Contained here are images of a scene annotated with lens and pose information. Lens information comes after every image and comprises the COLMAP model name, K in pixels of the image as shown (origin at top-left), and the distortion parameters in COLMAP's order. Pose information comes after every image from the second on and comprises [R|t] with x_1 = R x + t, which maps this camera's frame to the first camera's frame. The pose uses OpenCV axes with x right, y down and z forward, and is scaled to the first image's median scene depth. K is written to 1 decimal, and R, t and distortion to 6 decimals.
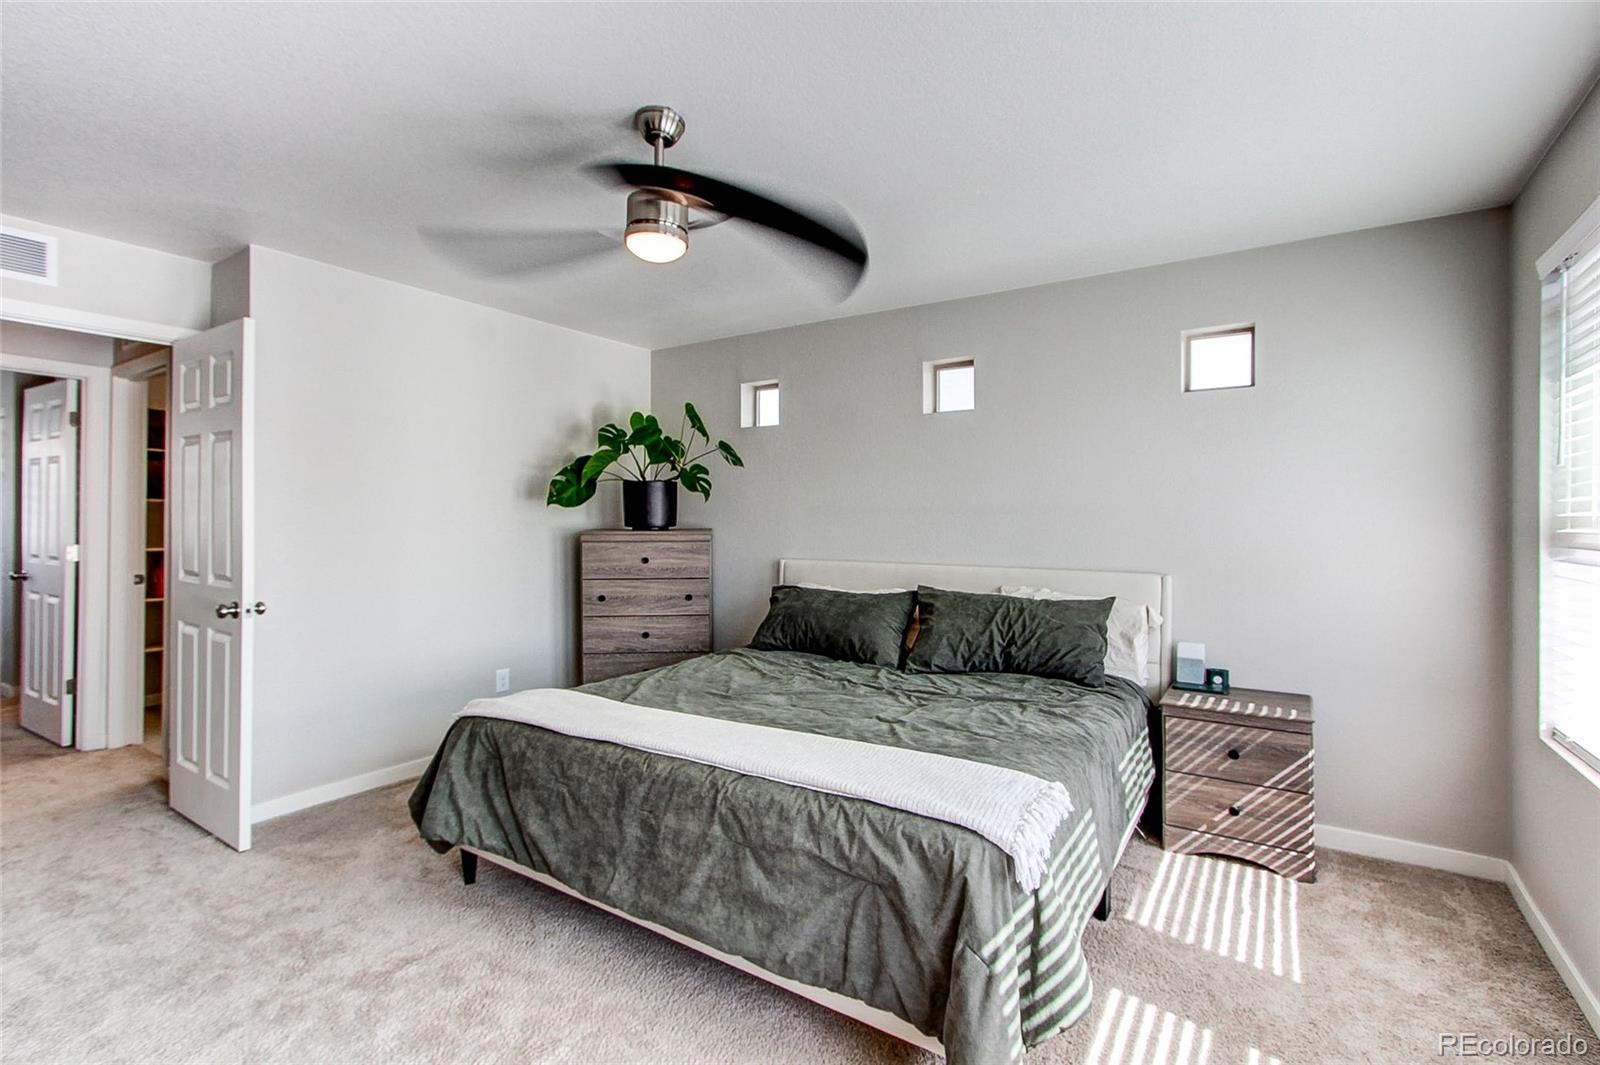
lens RADIAL K [[741.0, 0, 800.1], [0, 741.0, 516.9], [0, 0, 1]] dist [-0.001705, -0.000236]
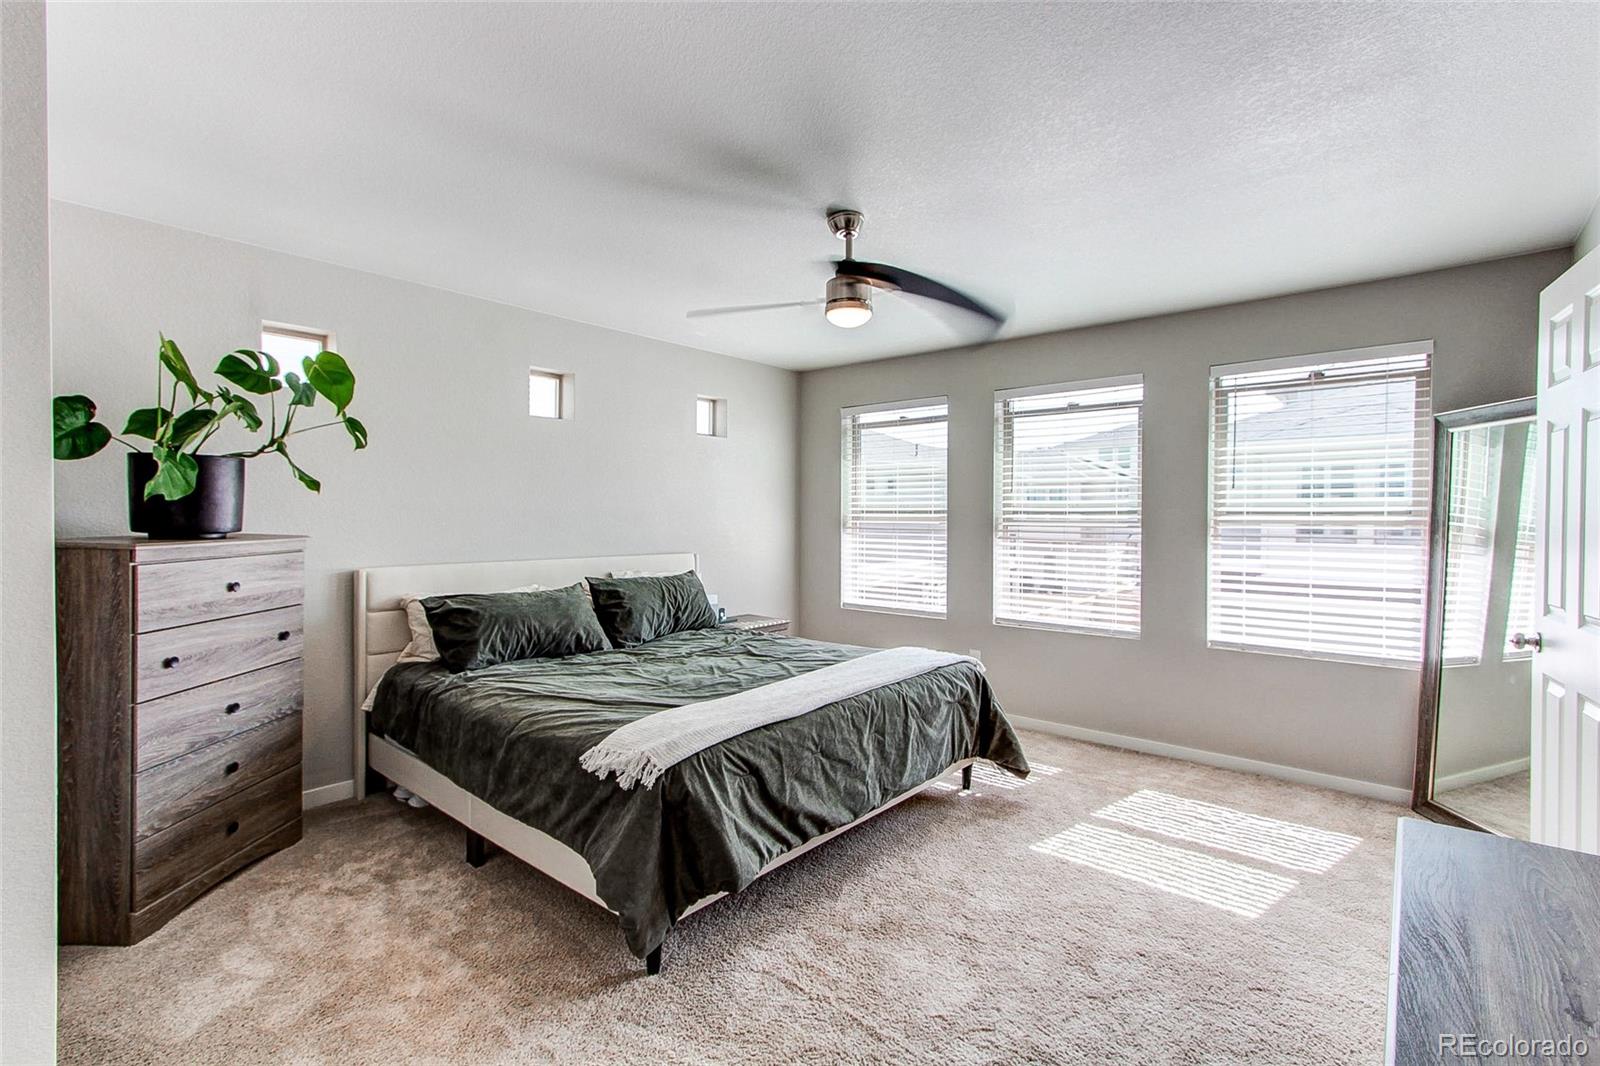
lens RADIAL K [[741.0, 0, 800.1], [0, 741.0, 517.4], [0, 0, 1]] dist [-0.001705, -0.000236]
pose [[0.113642, -0.007909, 0.993490, -0.854793], [-0.012962, 0.999871, 0.009442, -0.011338], [-0.993437, -0.013951, 0.113524, 0.523000]]
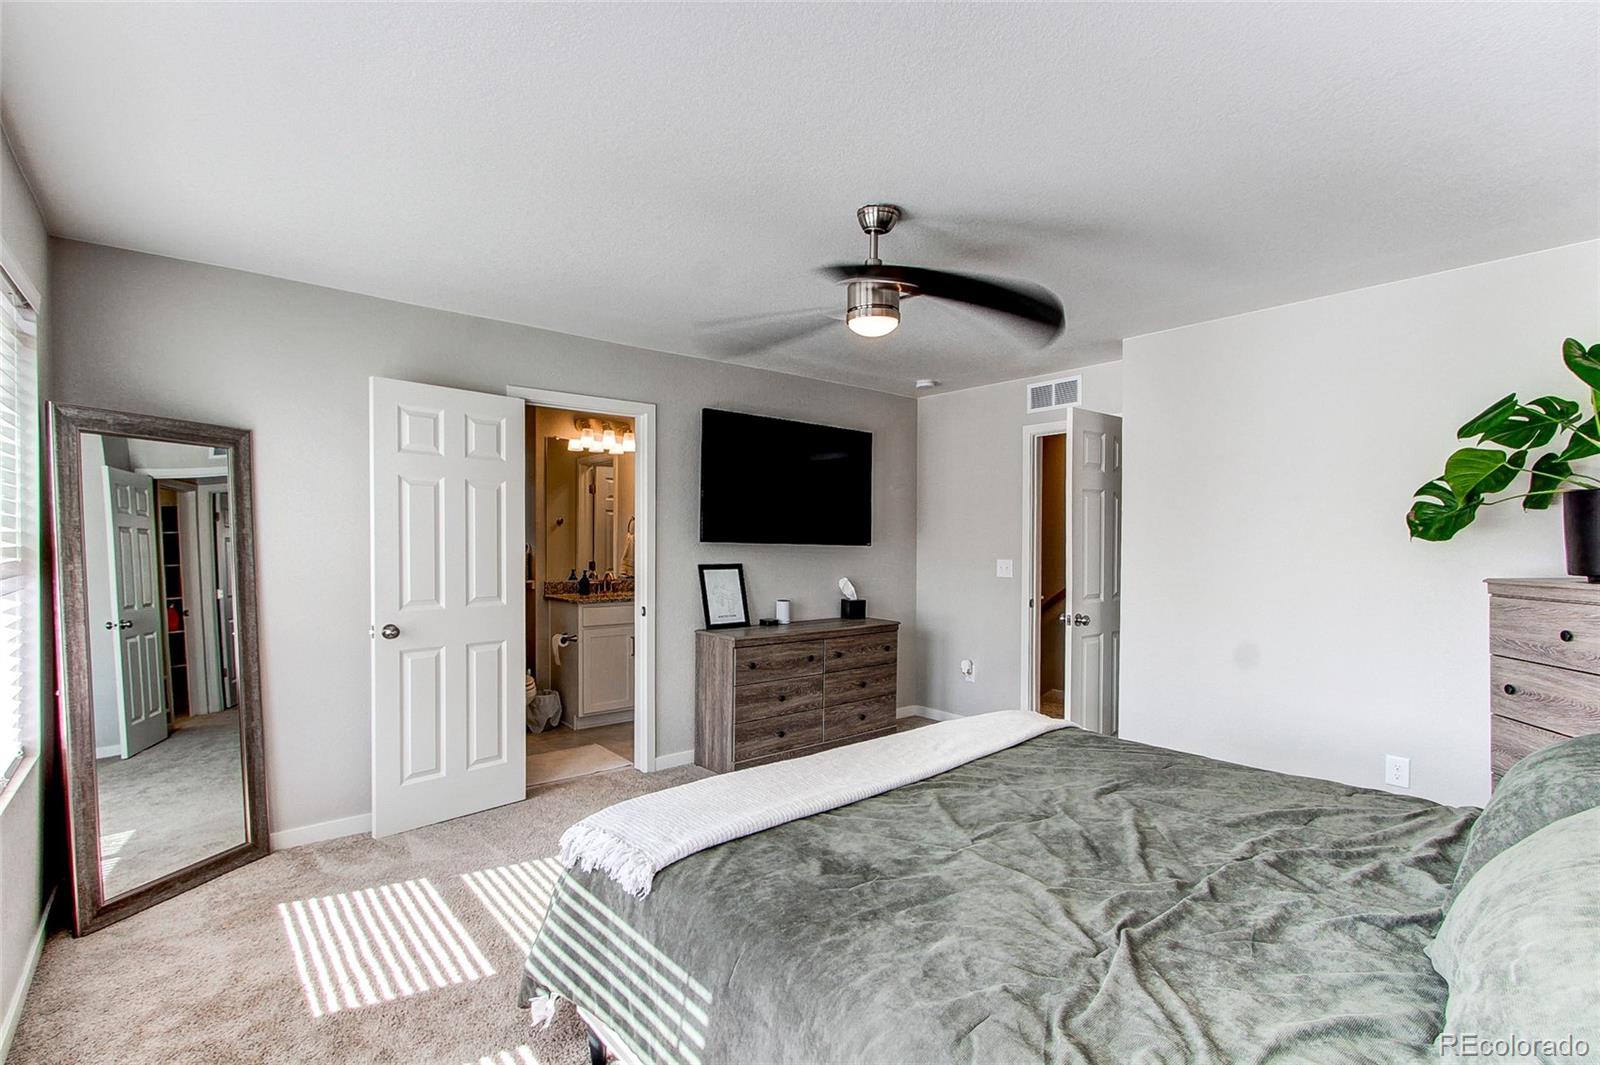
lens RADIAL K [[741.0, 0, 800.1], [0, 741.0, 516.9], [0, 0, 1]] dist [-0.001705, -0.000236]
pose [[-0.263249, -0.039237, -0.963930, 0.536783], [-0.006621, 0.999223, -0.038865, -0.005523], [0.964705, -0.003849, -0.263304, 0.664840]]
